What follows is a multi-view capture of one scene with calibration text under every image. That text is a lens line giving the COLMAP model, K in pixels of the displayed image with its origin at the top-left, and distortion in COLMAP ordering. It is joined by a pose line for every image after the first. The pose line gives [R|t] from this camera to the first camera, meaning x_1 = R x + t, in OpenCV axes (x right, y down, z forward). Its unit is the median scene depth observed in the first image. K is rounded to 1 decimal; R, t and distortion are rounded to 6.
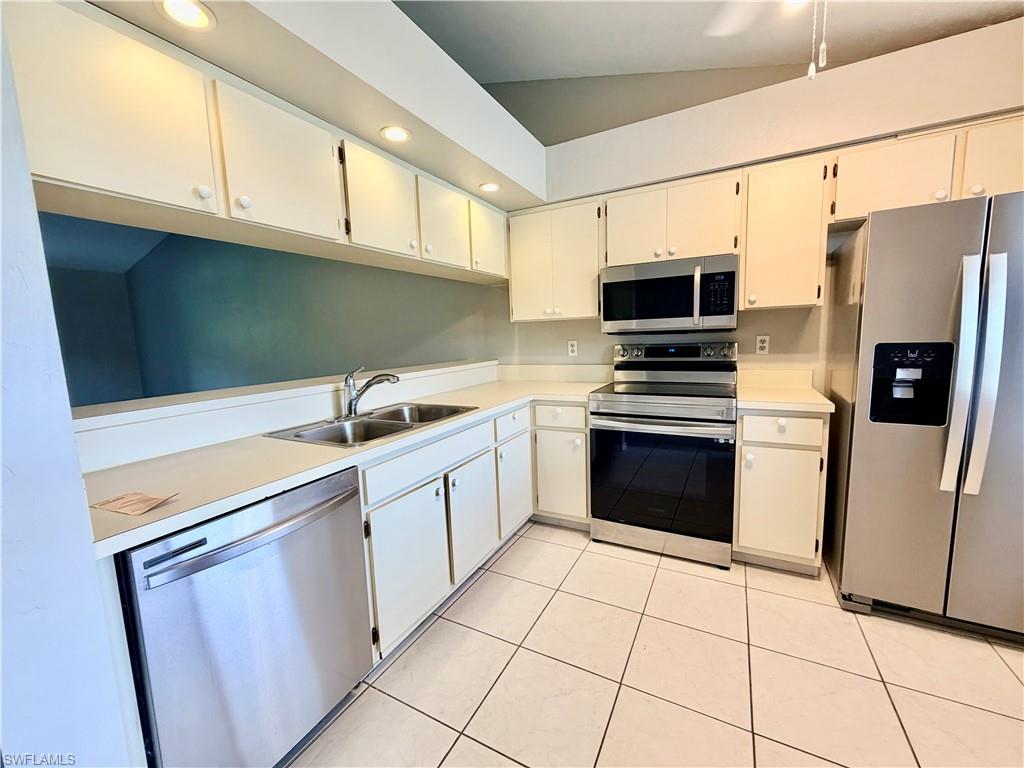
lens RADIAL K [[410.1, 0, 510.9], [0, 410.1, 385.2], [0, 0, 1]] dist [0.002908, 0.000185]
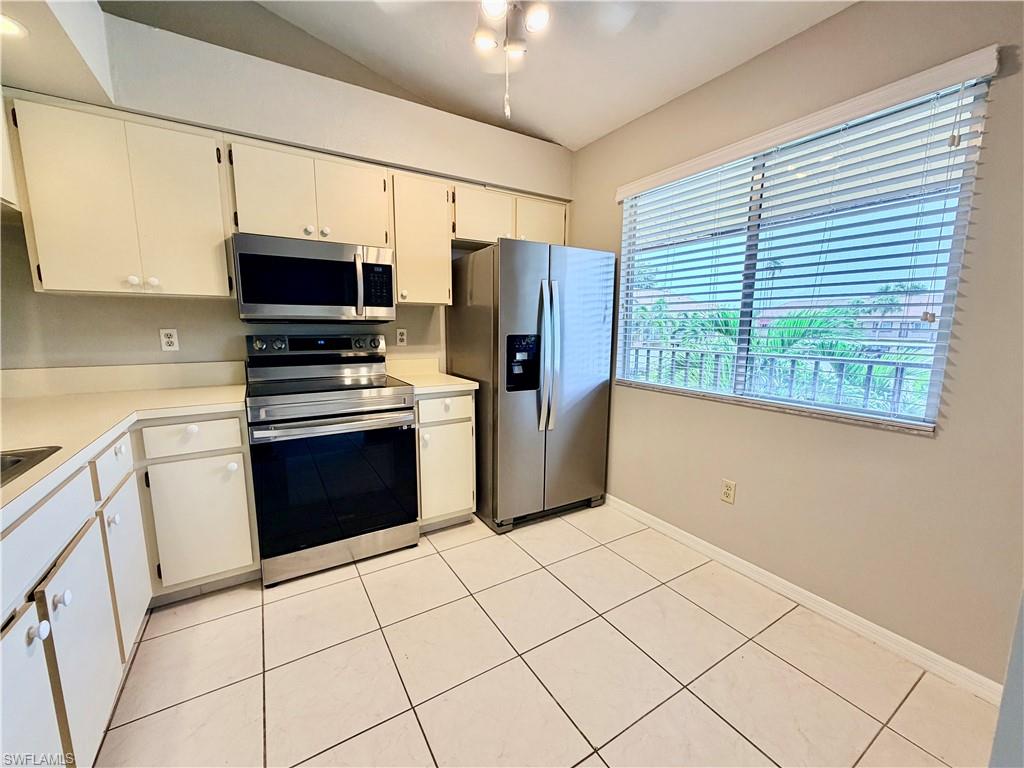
lens RADIAL K [[410.1, 0, 511.0], [0, 410.1, 385.3], [0, 0, 1]] dist [0.002908, 0.000185]
pose [[0.503688, -0.086615, 0.859532, -0.215779], [0.082675, 0.995227, 0.051842, -0.002672], [-0.859920, 0.044950, 0.508445, 0.210042]]
